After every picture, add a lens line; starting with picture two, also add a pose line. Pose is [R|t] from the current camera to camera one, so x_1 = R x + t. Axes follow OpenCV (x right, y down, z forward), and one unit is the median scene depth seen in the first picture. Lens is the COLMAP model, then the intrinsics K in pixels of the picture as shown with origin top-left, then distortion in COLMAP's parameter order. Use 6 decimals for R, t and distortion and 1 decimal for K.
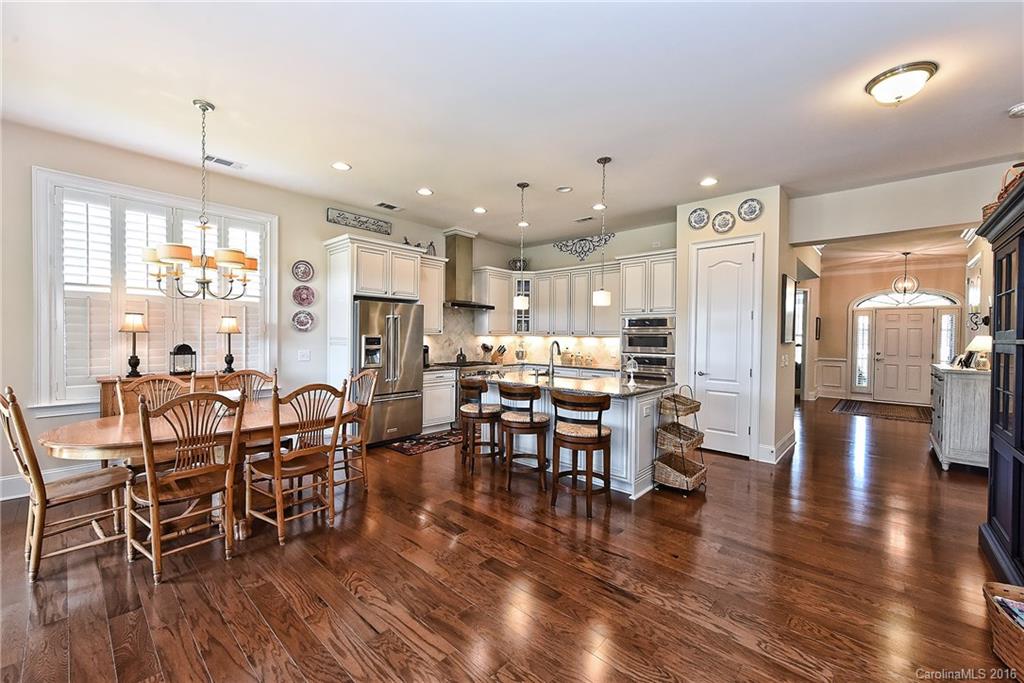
lens RADIAL K [[409.7, 0, 514.2], [0, 409.7, 341.7], [0, 0, 1]] dist [-0.000177, -0.000449]
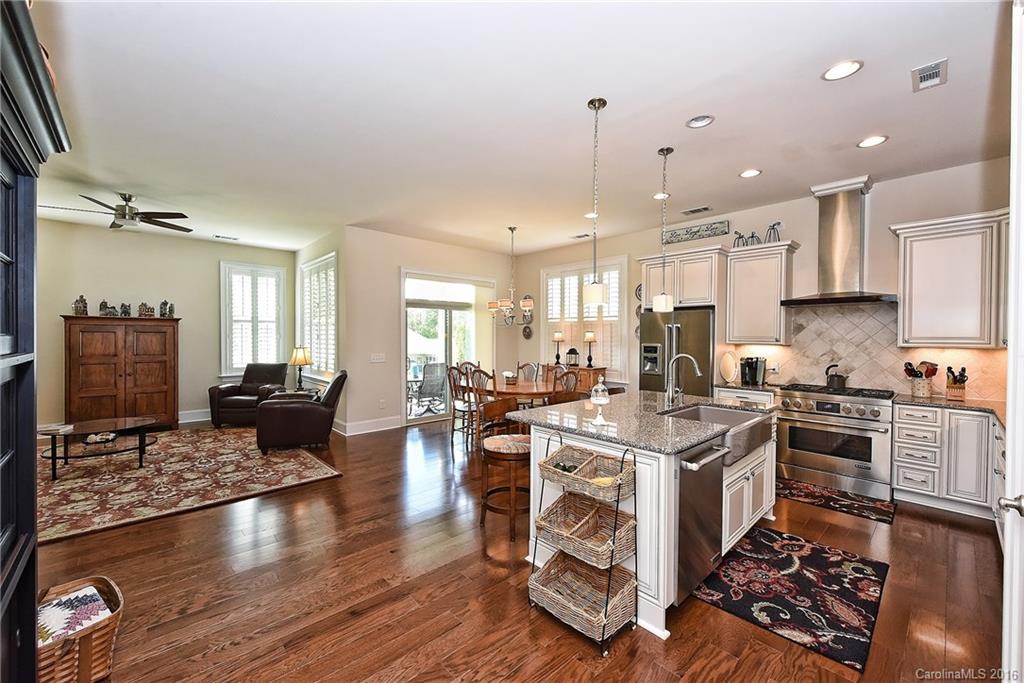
lens RADIAL K [[405.1, 0, 518.5], [0, 405.1, 341.2], [0, 0, 1]] dist [-0.003383, -0.000938]
pose [[-0.078549, -0.001599, -0.996909, 0.730686], [-0.022409, 0.999749, 0.000162, -0.015468], [0.996658, 0.022353, -0.078565, 0.719318]]
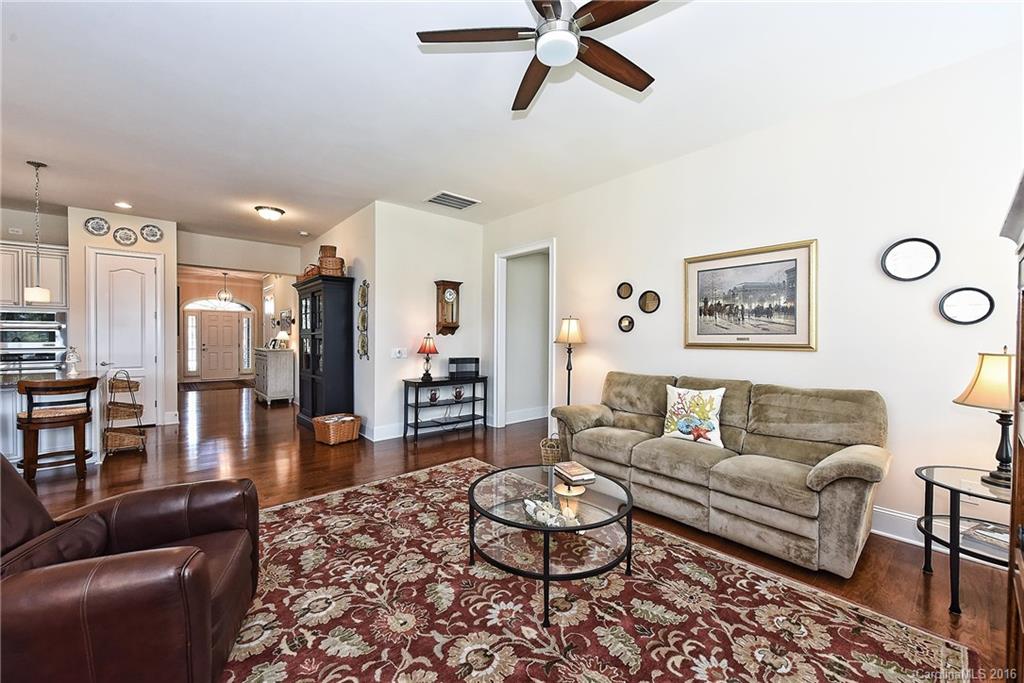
lens RADIAL K [[405.1, 0, 516.4], [0, 405.1, 344.8], [0, 0, 1]] dist [-0.003383, -0.000938]
pose [[0.112153, -0.030697, 0.993217, -0.528914], [0.013451, 0.999478, 0.029372, 0.007301], [-0.993600, 0.010065, 0.112507, -0.262745]]
